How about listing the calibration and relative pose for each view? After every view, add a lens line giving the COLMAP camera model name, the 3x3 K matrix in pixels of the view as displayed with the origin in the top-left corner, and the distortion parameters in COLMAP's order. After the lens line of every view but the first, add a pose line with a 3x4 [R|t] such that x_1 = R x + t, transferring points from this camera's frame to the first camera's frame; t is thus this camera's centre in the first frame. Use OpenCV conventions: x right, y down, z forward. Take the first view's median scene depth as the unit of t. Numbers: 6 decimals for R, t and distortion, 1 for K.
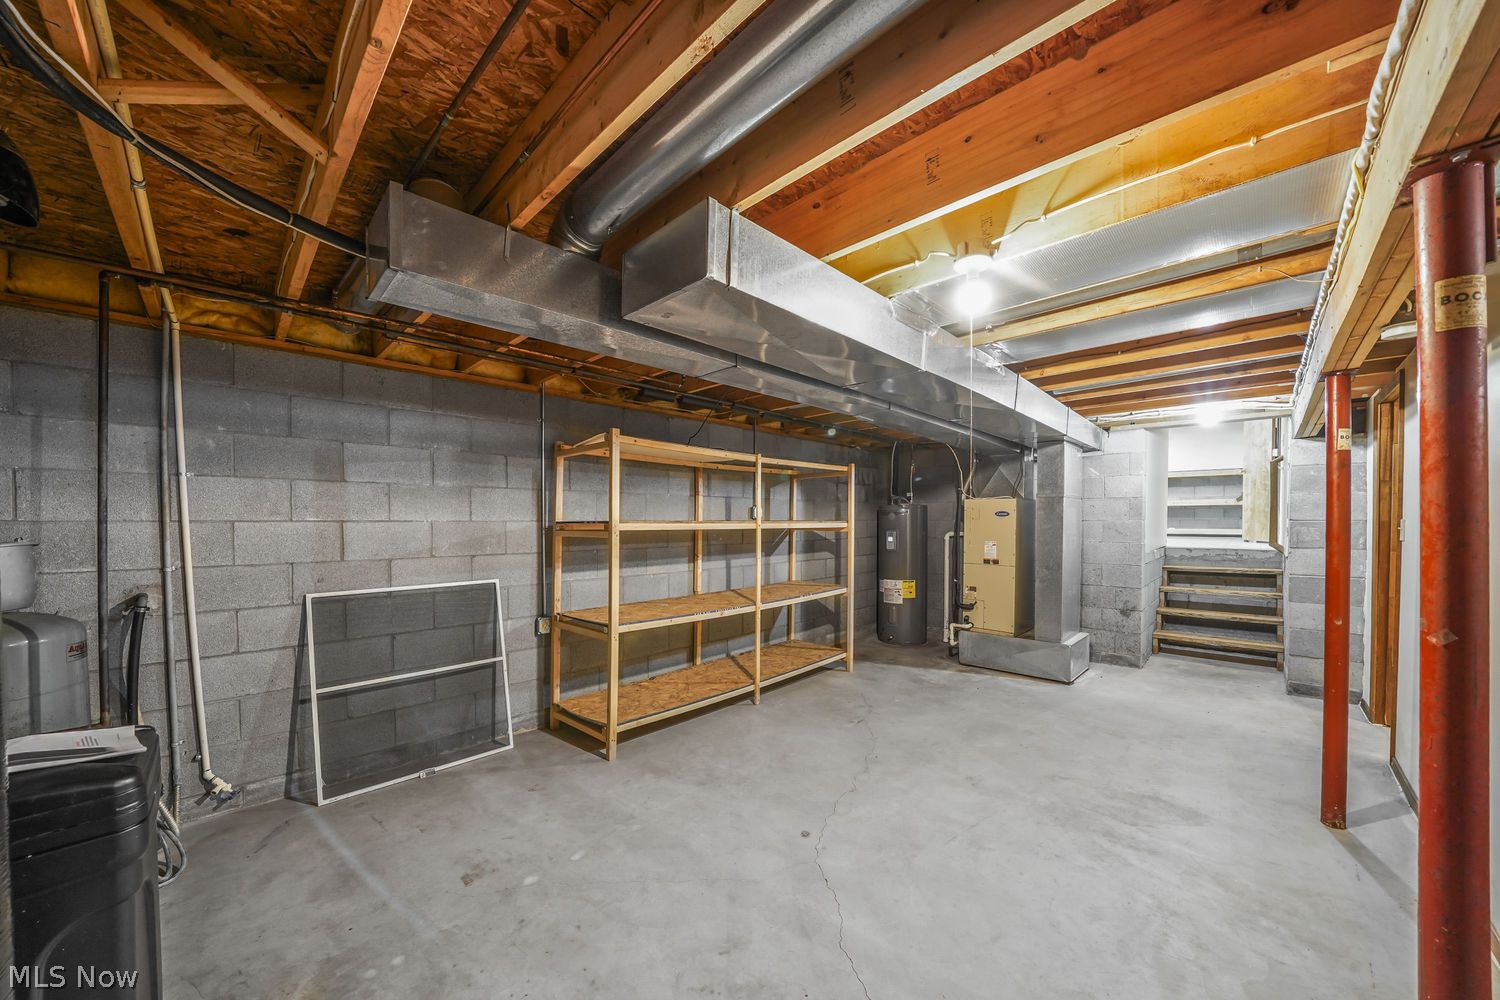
lens RADIAL K [[514.6, 0, 744.7], [0, 514.6, 505.5], [0, 0, 1]] dist [-0.005883, -0.000132]
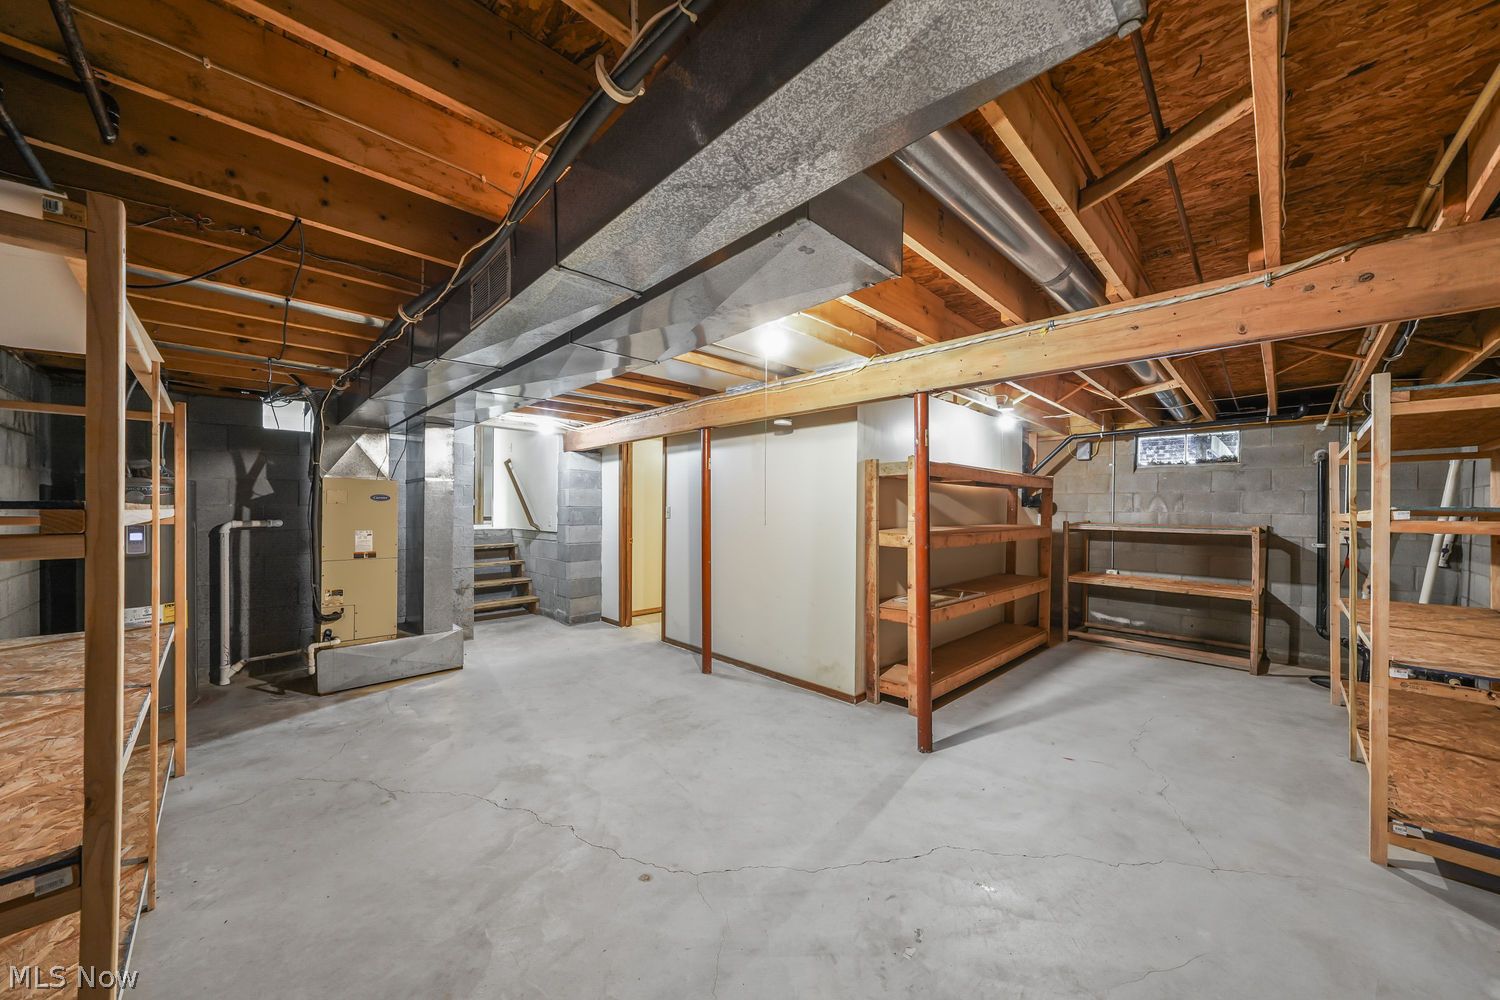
lens RADIAL K [[514.6, 0, 744.7], [0, 514.6, 505.5], [0, 0, 1]] dist [-0.005883, -0.000132]
pose [[0.043727, 0.004297, 0.999034, -0.337643], [-0.031992, 0.999484, -0.002899, 0.012524], [-0.998531, -0.031834, 0.043842, 0.386324]]
